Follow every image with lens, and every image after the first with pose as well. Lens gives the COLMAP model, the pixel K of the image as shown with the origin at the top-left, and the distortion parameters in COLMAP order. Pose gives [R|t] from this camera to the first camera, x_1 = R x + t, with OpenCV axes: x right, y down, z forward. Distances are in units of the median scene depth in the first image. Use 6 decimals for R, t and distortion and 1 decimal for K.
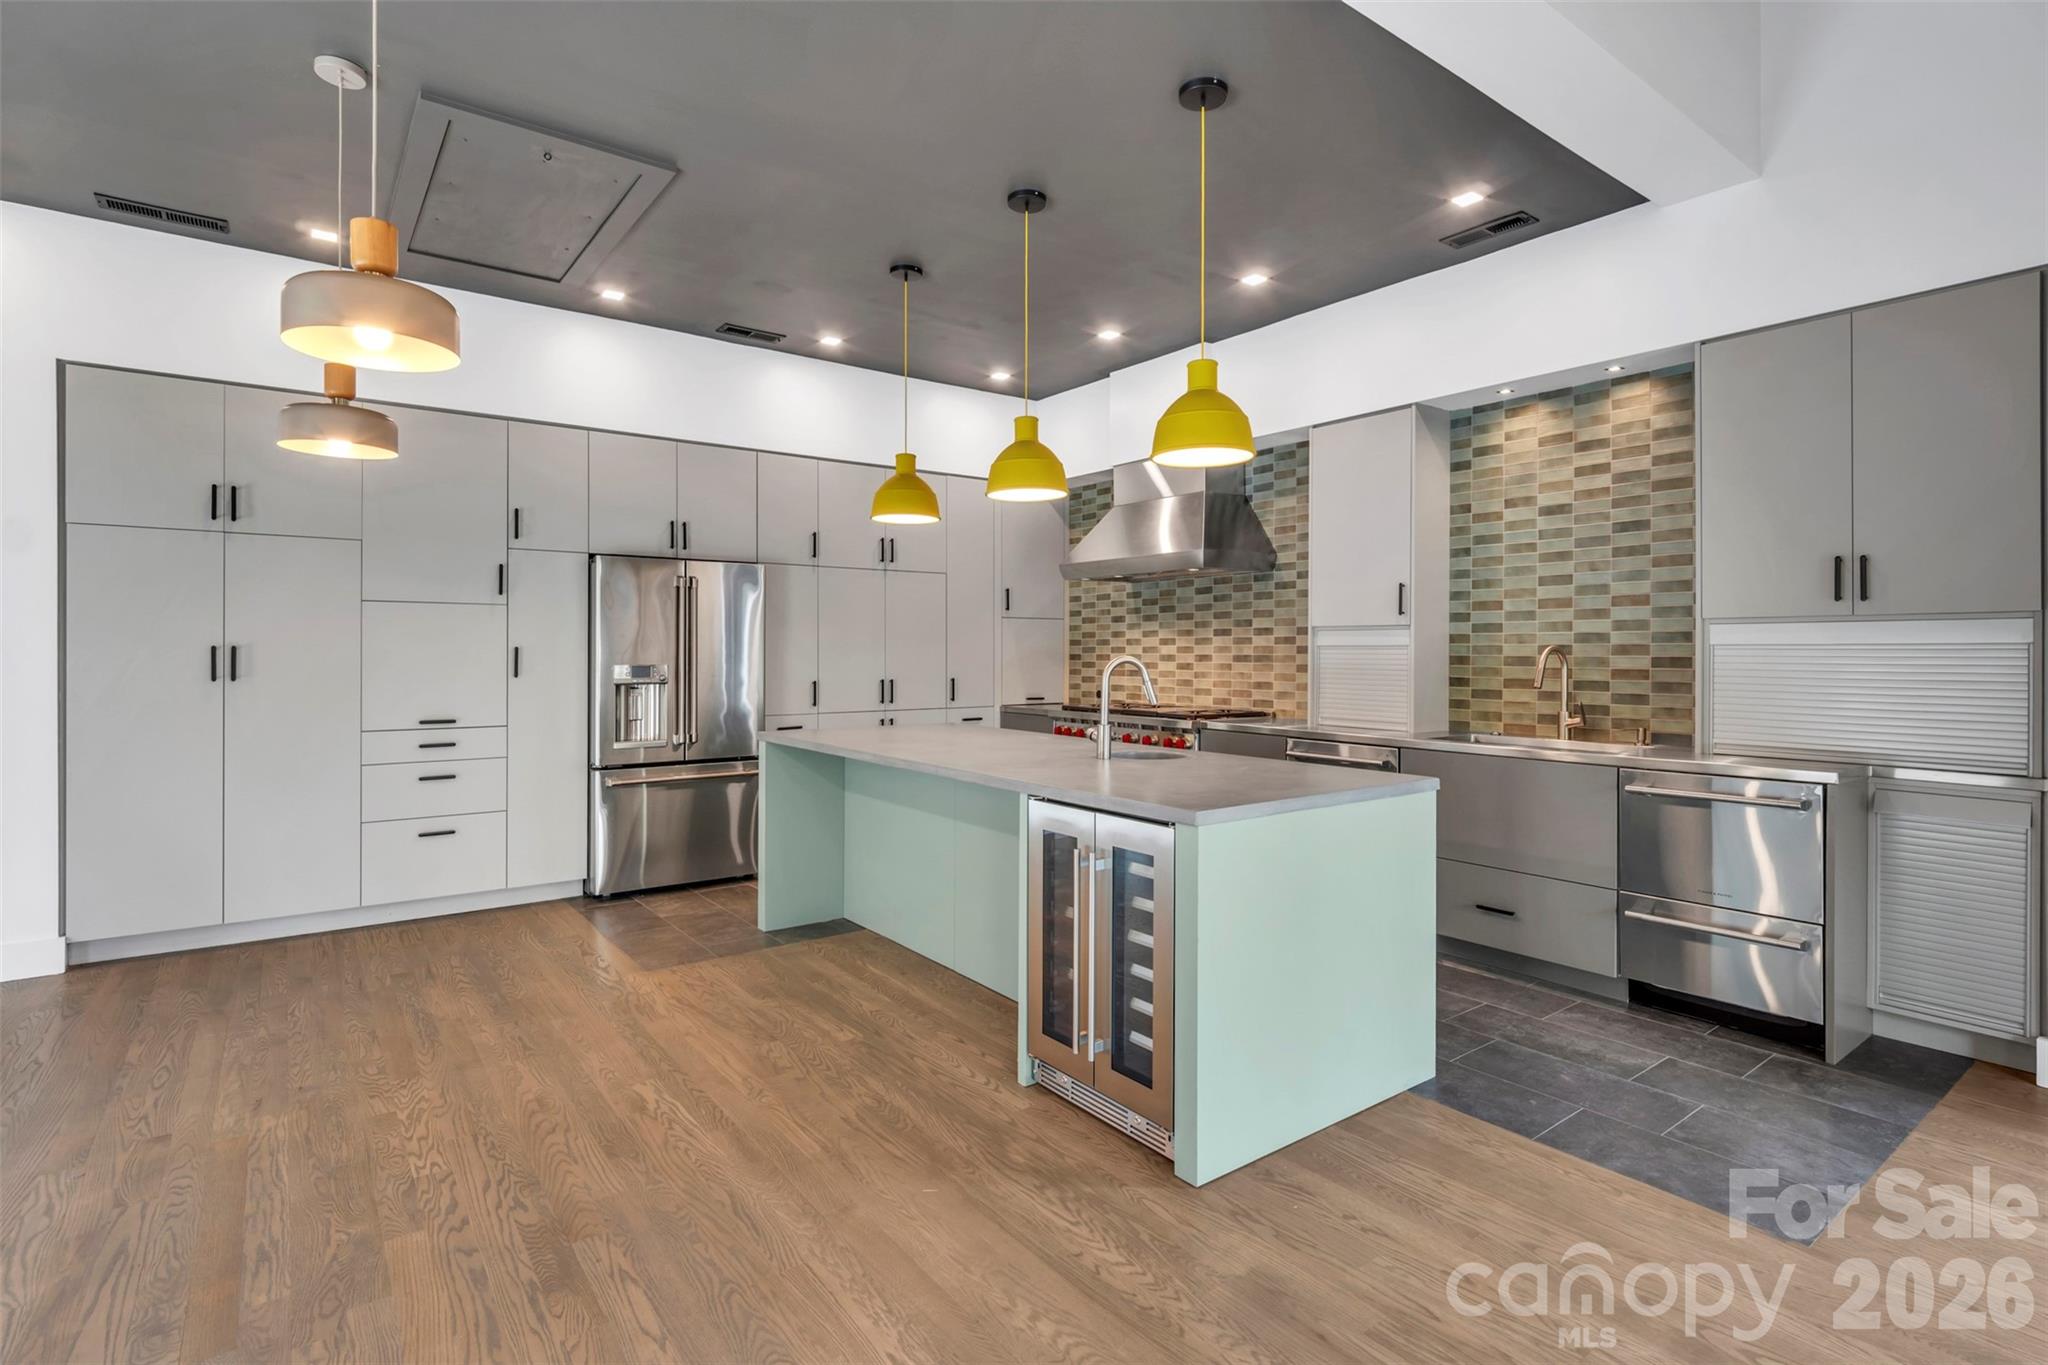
lens RADIAL K [[995.7, 0, 1011.5], [0, 995.7, 648.9], [0, 0, 1]] dist [0.000326, -0.001341]
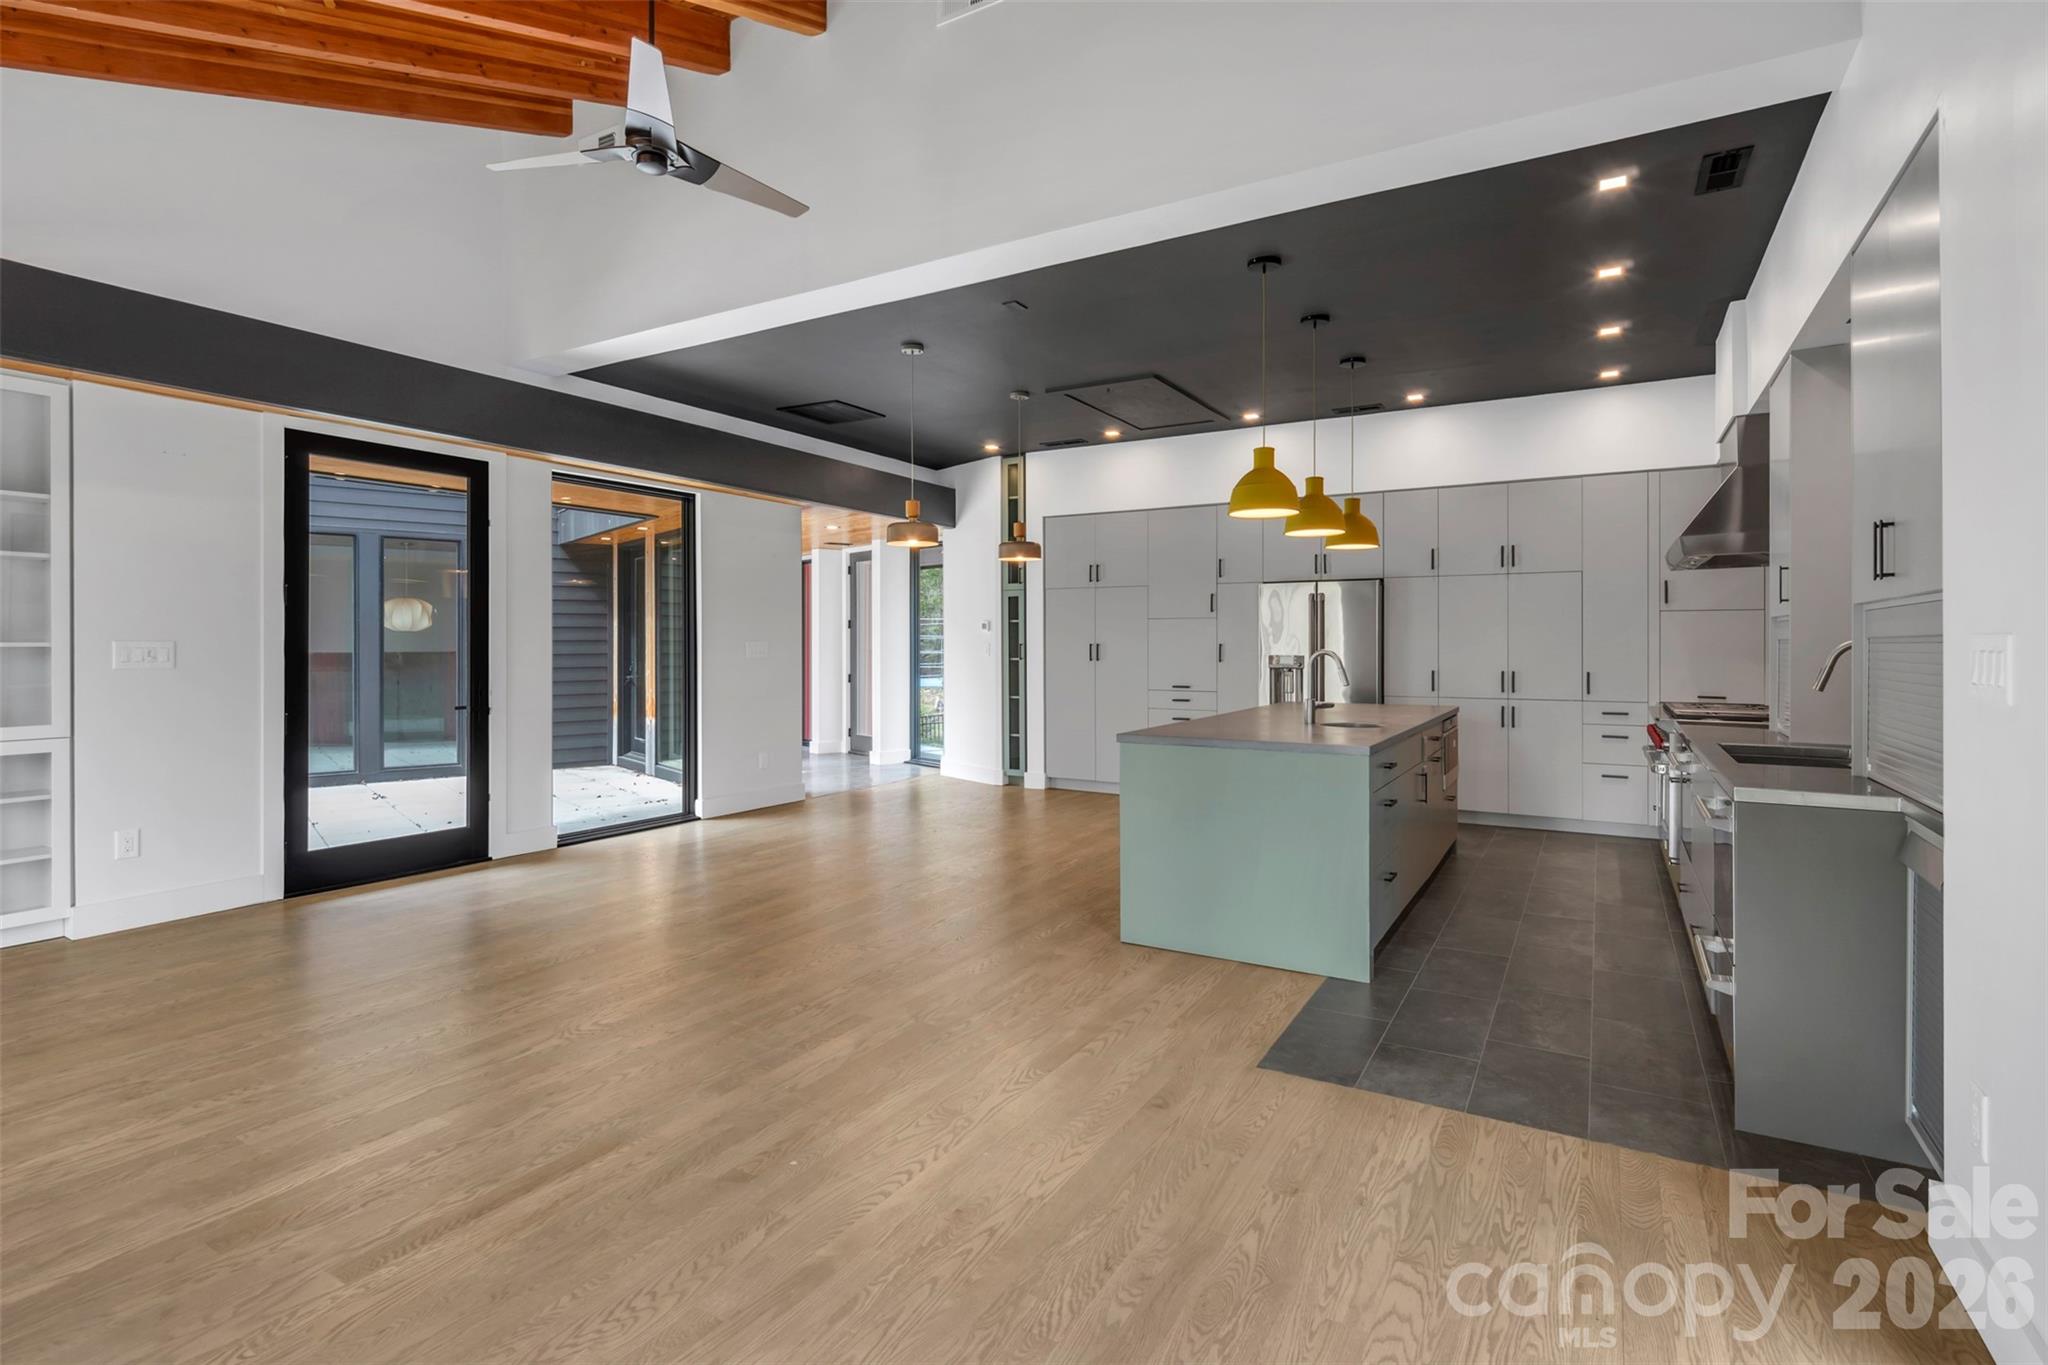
lens RADIAL K [[995.7, 0, 1011.5], [0, 995.7, 648.9], [0, 0, 1]] dist [0.000326, -0.001341]
pose [[0.374477, 0.001200, -0.927235, 0.968497], [0.001680, 0.999997, 0.001972, 0.002995], [0.927234, -0.002296, 0.374474, 0.075789]]
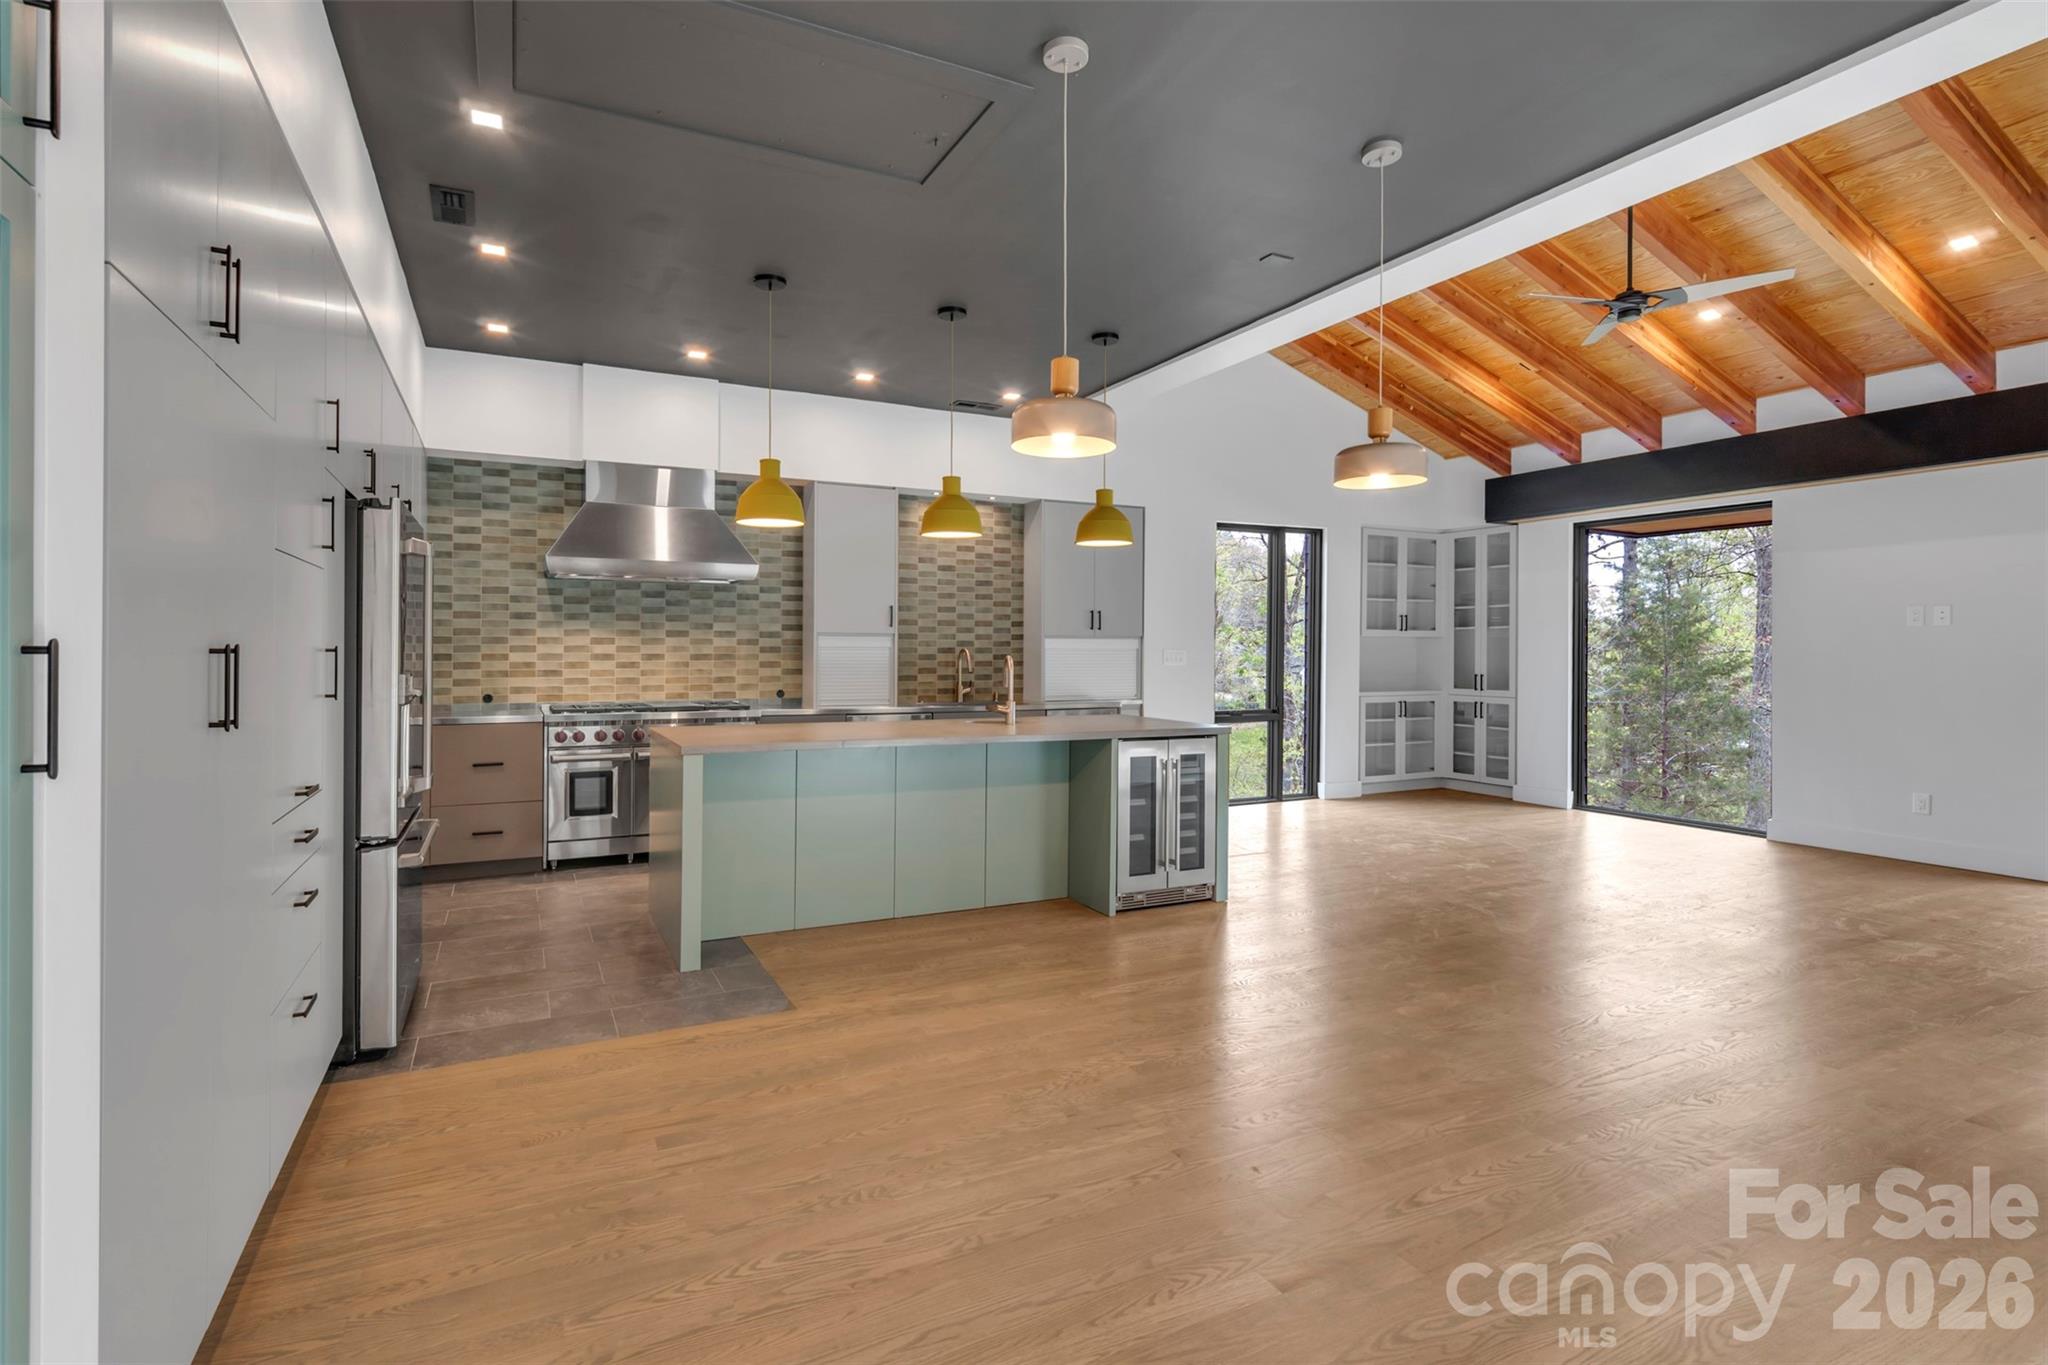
lens RADIAL K [[995.7, 0, 1011.5], [0, 995.7, 648.9], [0, 0, 1]] dist [0.000326, -0.001341]
pose [[0.169532, 0.001085, 0.985524, -1.073499], [-0.005718, 0.999984, -0.000117, -0.002128], [-0.985508, -0.005615, 0.169535, 0.579952]]
